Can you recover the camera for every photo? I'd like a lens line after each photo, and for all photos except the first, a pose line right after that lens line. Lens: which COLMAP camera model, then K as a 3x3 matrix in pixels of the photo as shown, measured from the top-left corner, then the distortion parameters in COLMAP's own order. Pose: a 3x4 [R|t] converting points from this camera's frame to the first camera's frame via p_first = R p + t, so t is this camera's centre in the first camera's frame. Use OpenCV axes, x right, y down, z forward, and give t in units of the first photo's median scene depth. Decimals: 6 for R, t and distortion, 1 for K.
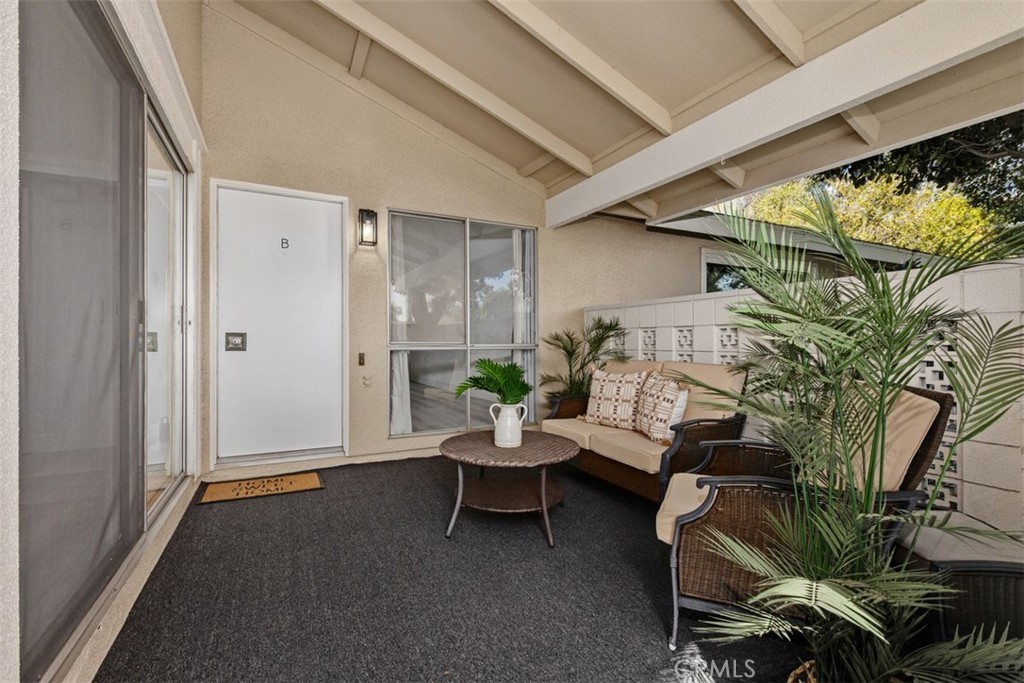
lens RADIAL K [[464.5, 0, 512.0], [0, 464.5, 341.5], [0, 0, 1]] dist [-0.000950, -0.000028]
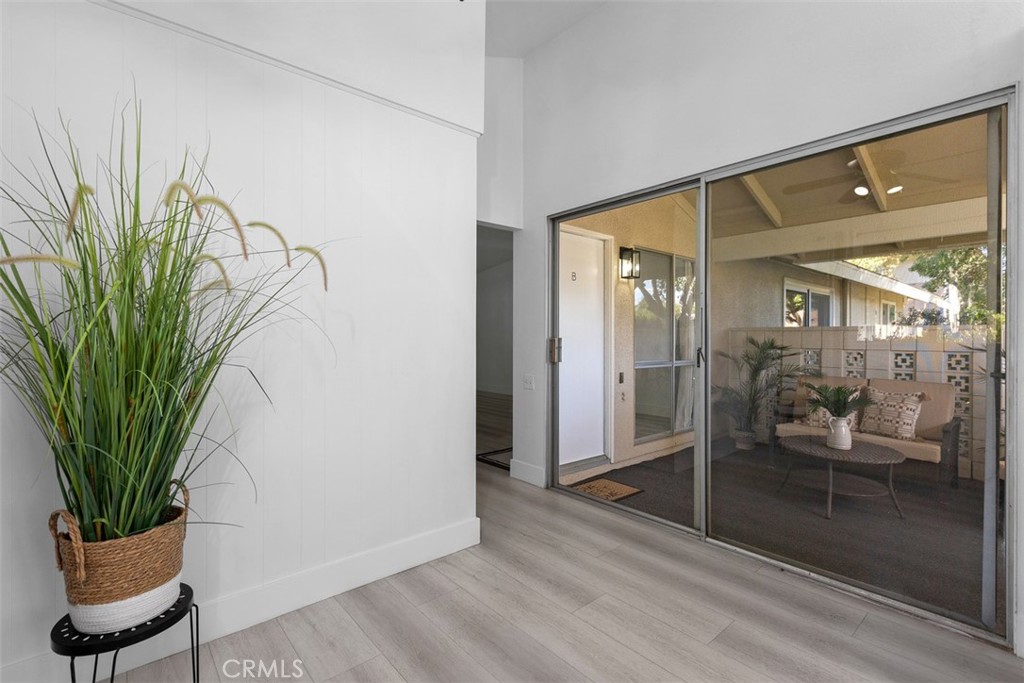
lens RADIAL K [[464.5, 0, 512.0], [0, 464.5, 341.5], [0, 0, 1]] dist [-0.000950, -0.000028]
pose [[0.975510, 0.002728, 0.219939, -0.843661], [-0.005122, 0.999934, 0.010313, -0.062384], [-0.219896, -0.011187, 0.975459, -0.060637]]
